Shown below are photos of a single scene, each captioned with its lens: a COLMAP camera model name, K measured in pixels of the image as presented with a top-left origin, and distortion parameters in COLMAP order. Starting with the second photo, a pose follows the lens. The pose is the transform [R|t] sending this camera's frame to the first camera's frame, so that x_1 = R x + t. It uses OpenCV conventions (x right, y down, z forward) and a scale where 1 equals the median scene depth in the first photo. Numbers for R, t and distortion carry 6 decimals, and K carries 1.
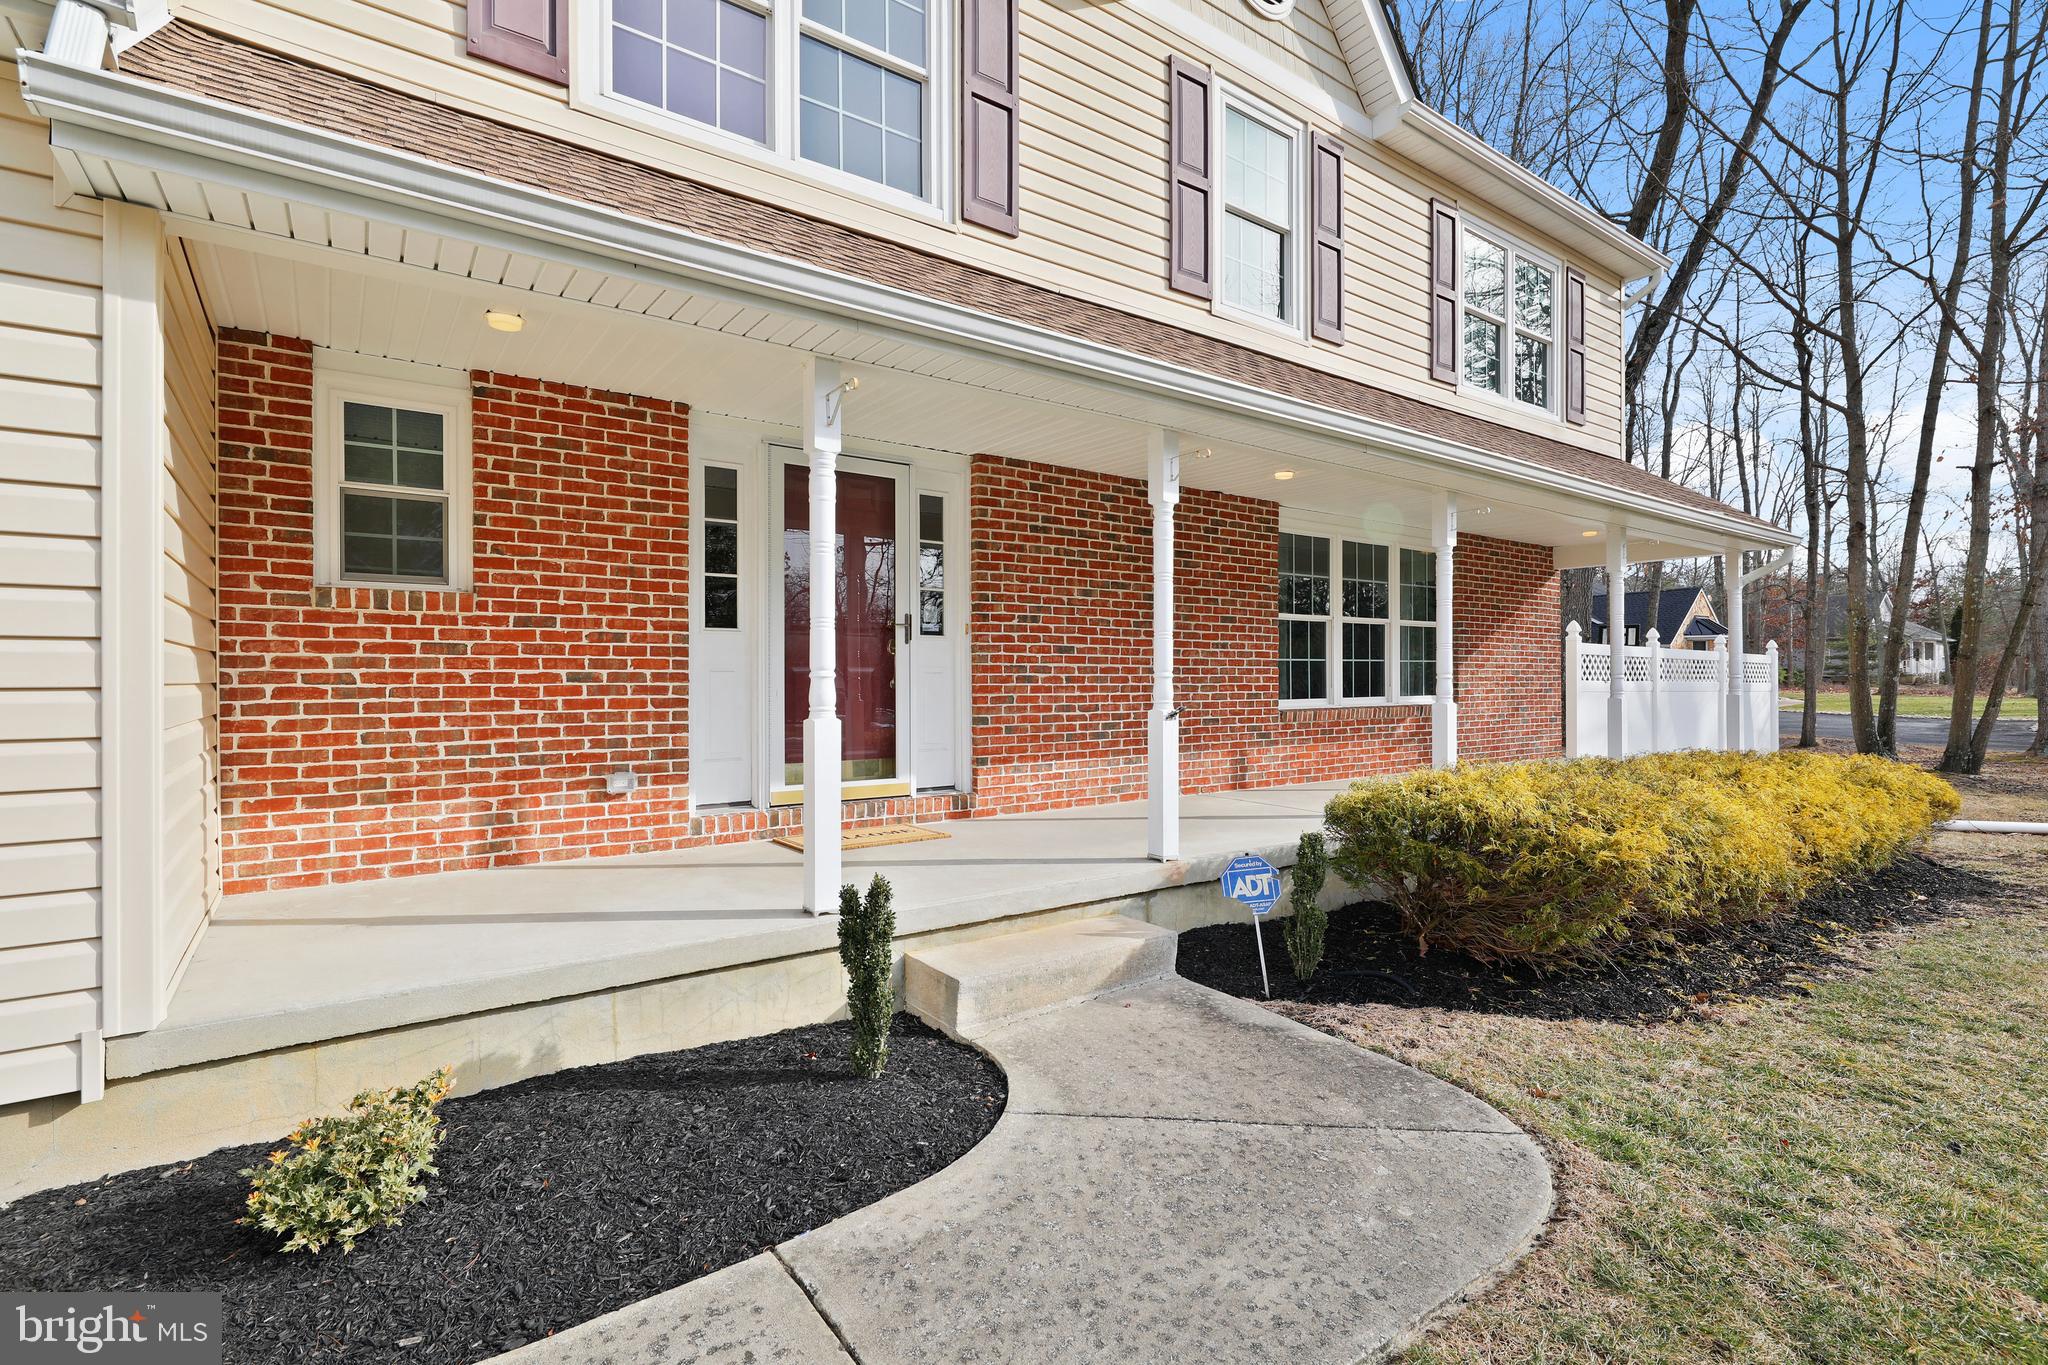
lens RADIAL K [[953.4, 0, 1034.4], [0, 953.4, 685.9], [0, 0, 1]] dist [0.001347, -0.000139]
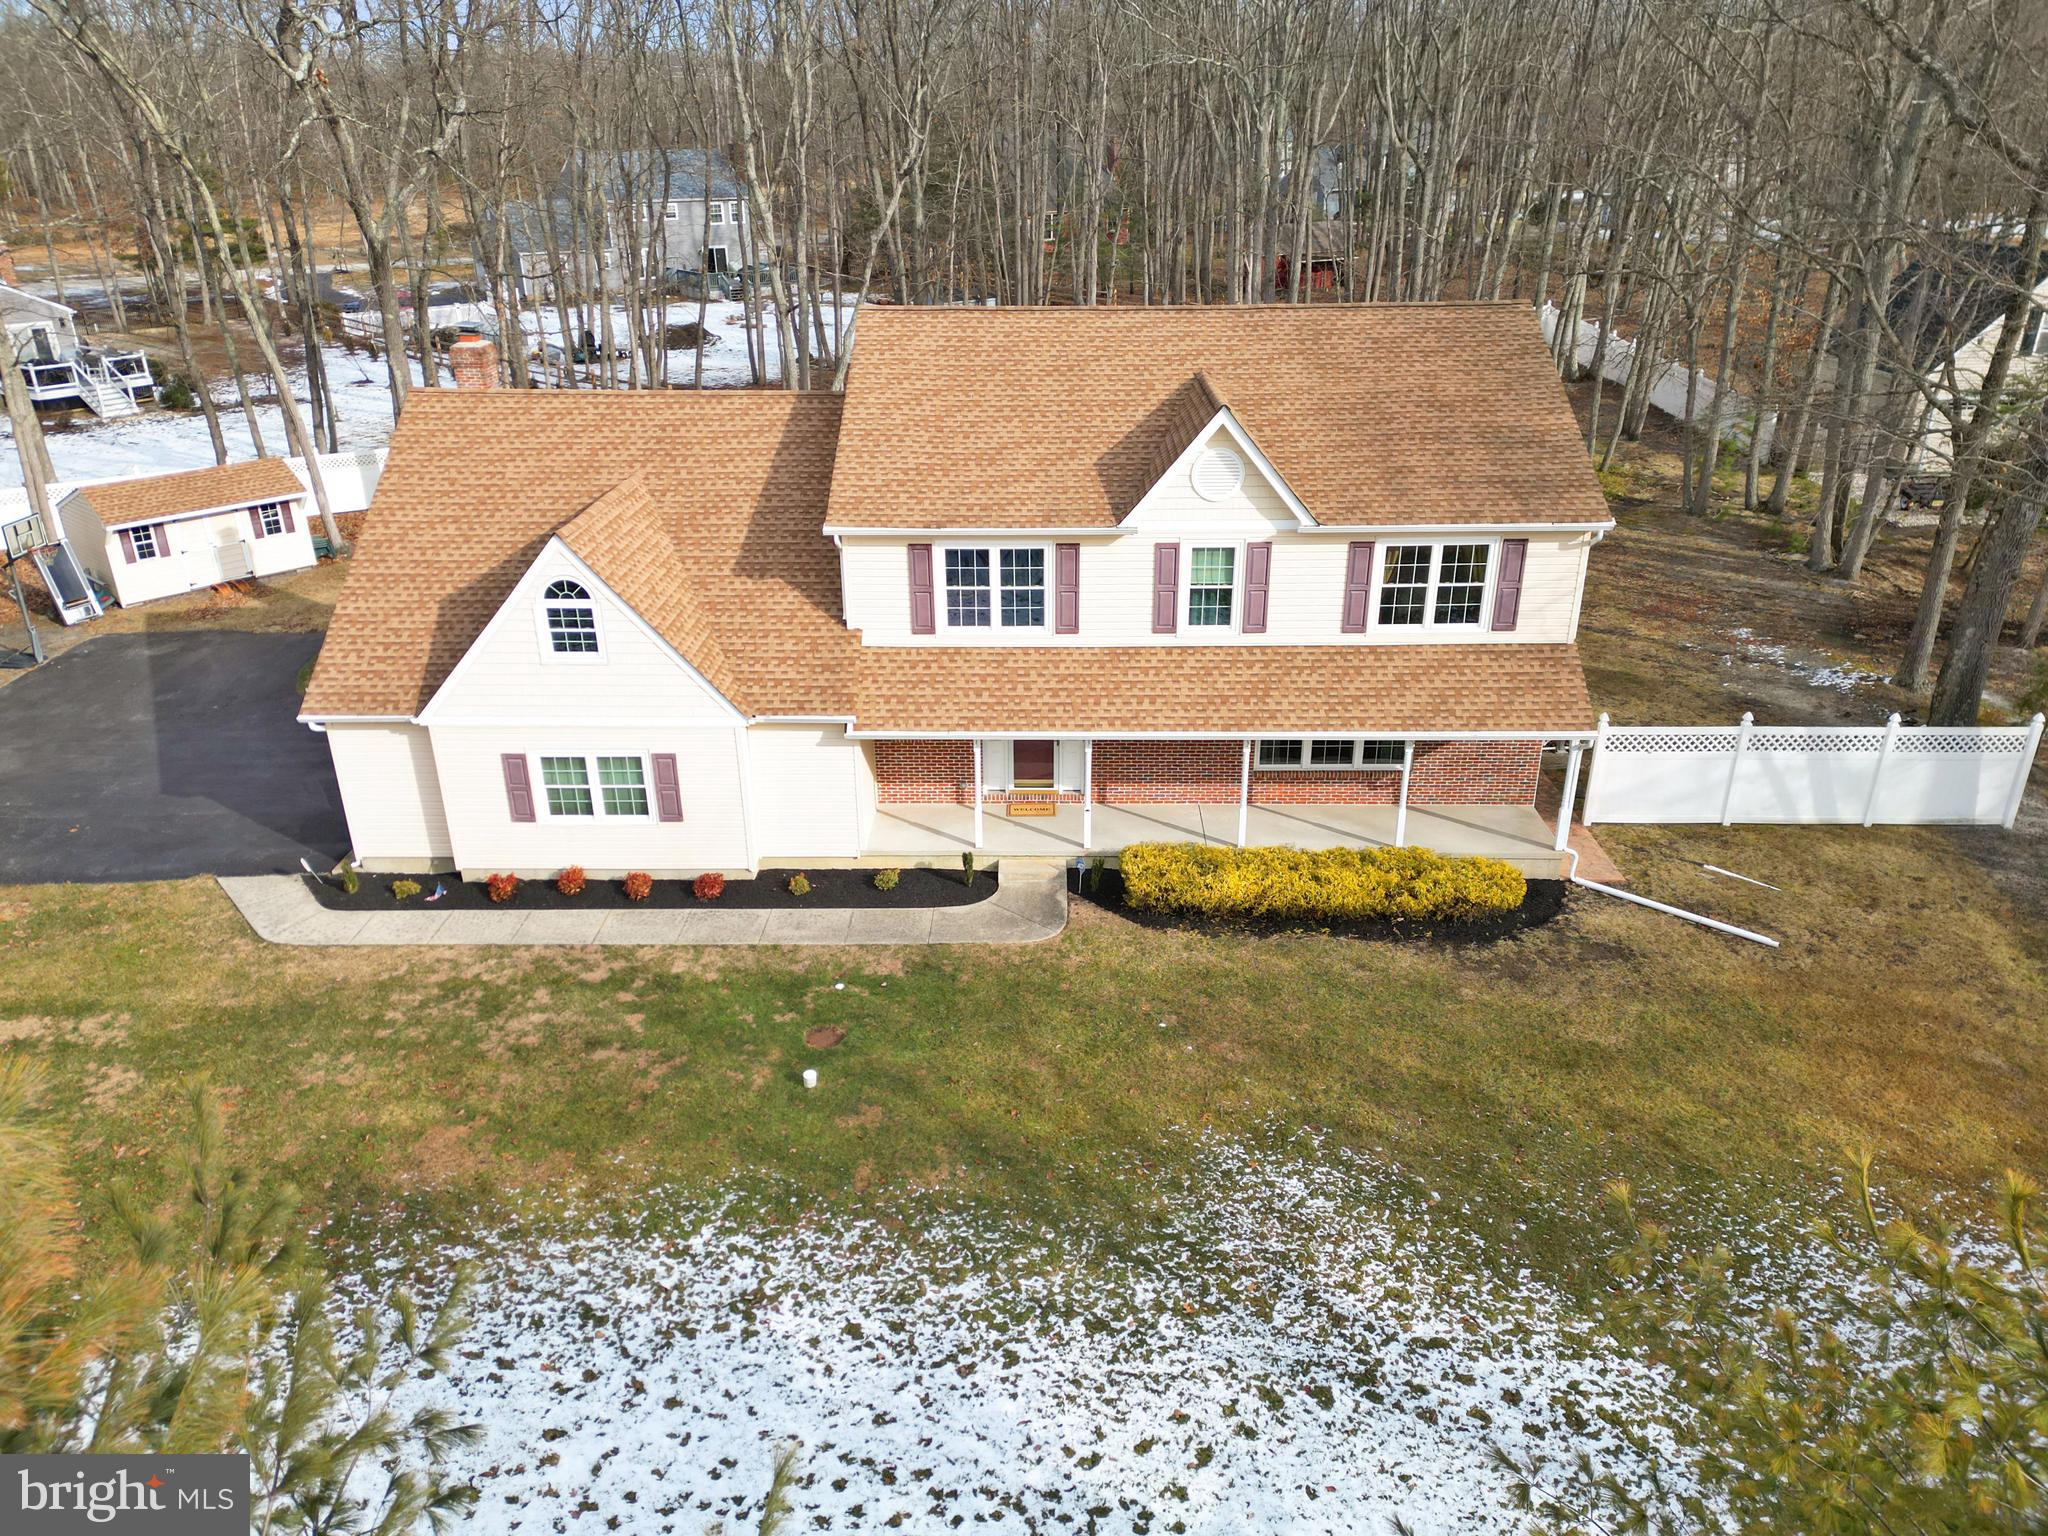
lens RADIAL K [[1447.6, 0, 1033.9], [0, 1447.6, 771.9], [0, 0, 1]] dist [0.051718, -0.021528]
pose [[0.794949, 0.248002, -0.553671, 1.932234], [-0.000204, 0.912739, 0.408544, -1.510094], [0.606677, -0.324659, 0.725631, -1.919618]]
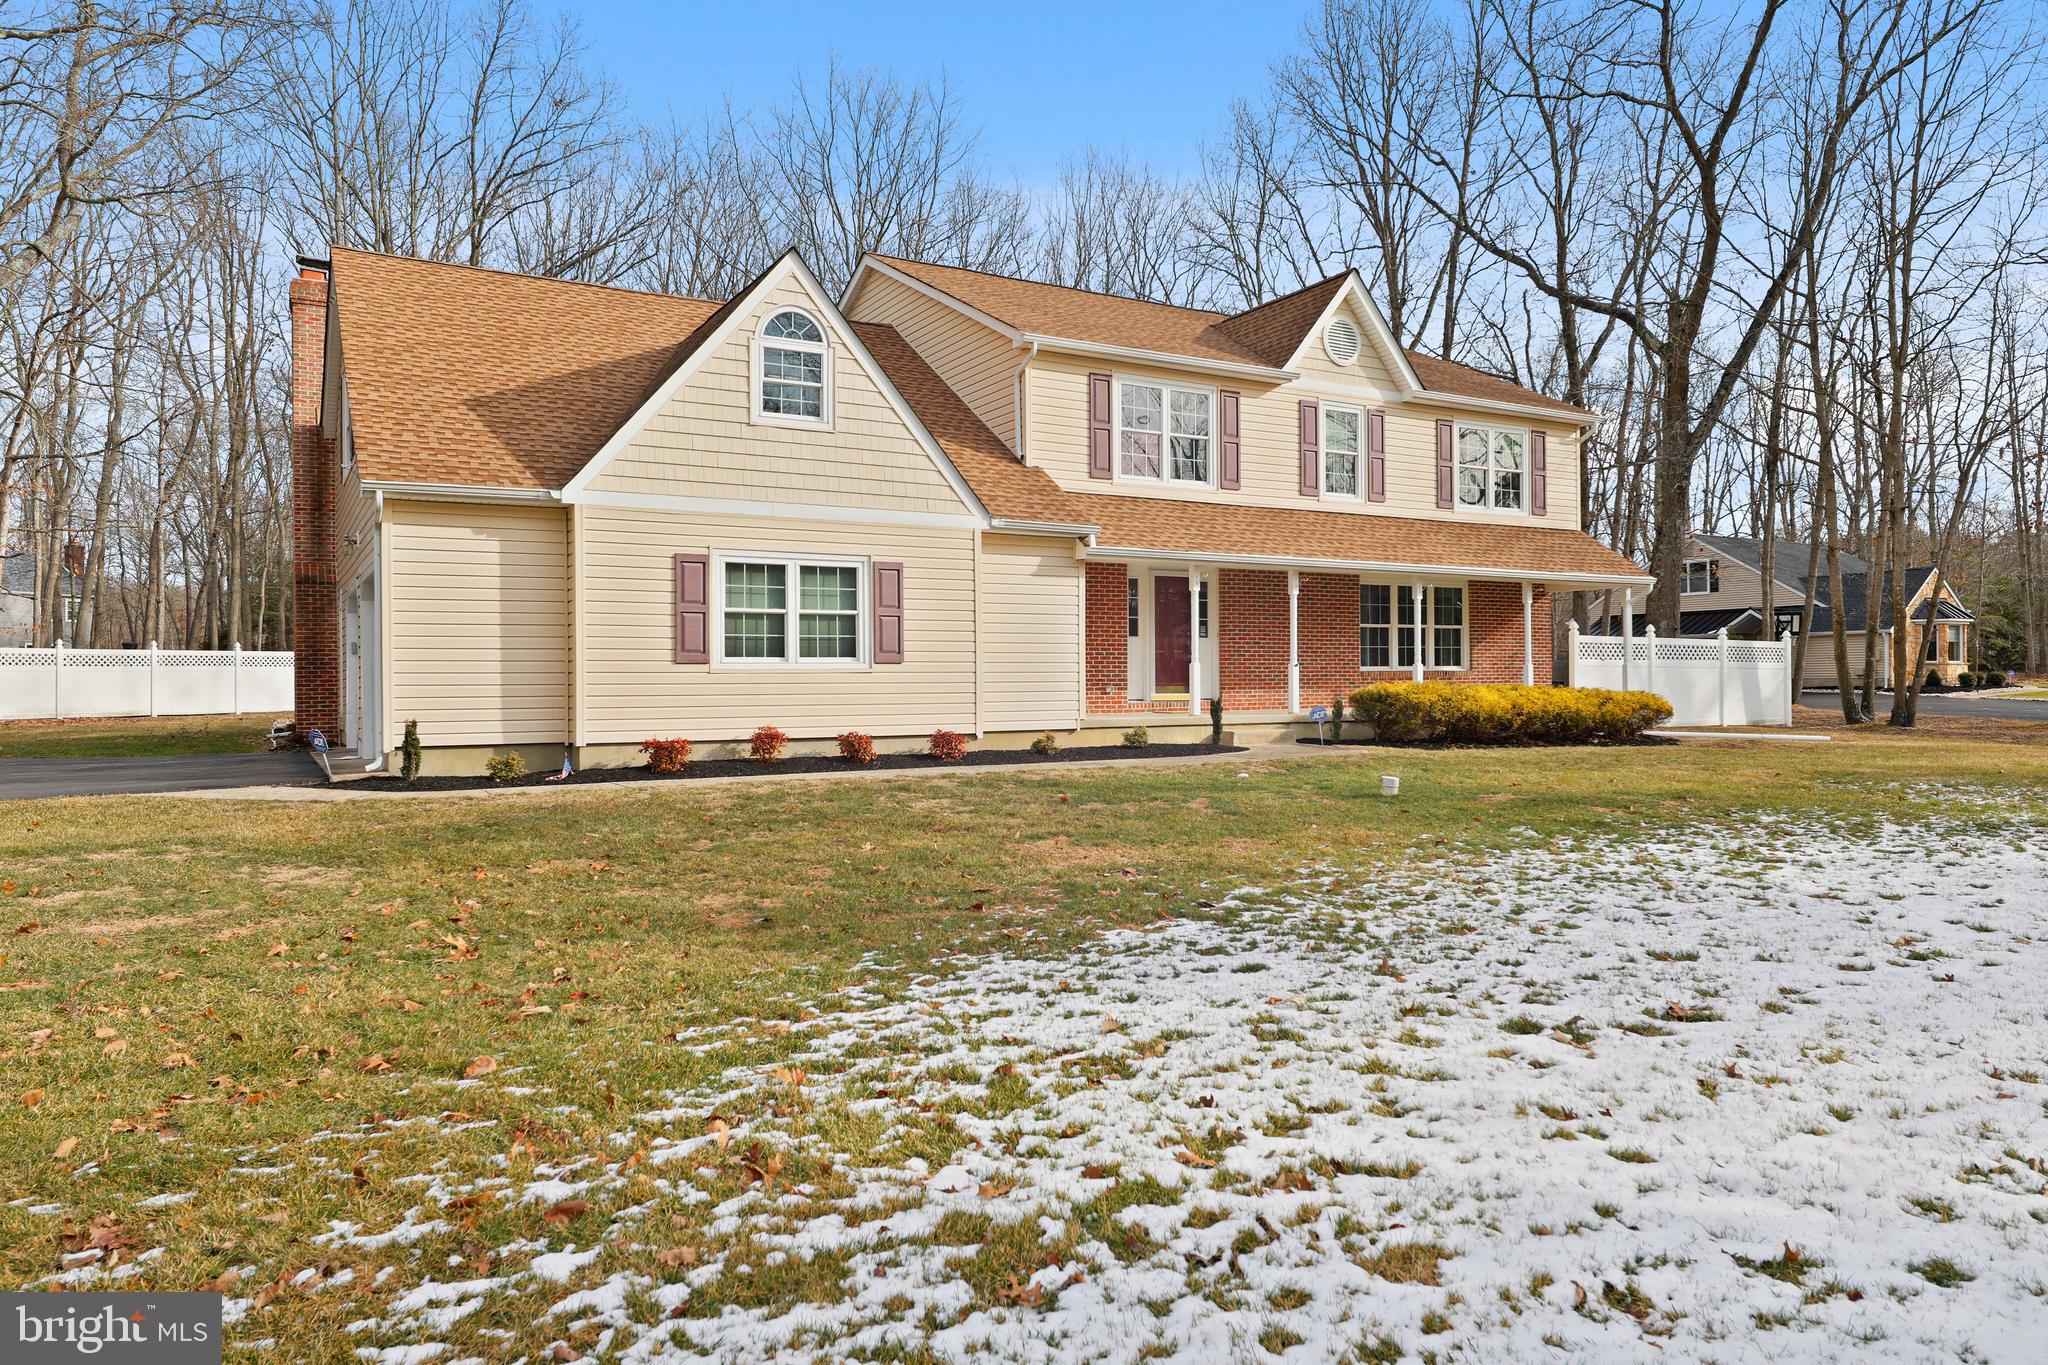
lens RADIAL K [[1343.5, 0, 1028.7], [0, 1343.5, 685.0], [0, 0, 1]] dist [-0.023369, -0.002601]
pose [[0.993573, -0.003429, -0.113141, -0.147994], [0.003215, 0.999993, -0.002076, 0.068964], [0.113147, 0.001699, 0.993577, -2.285706]]
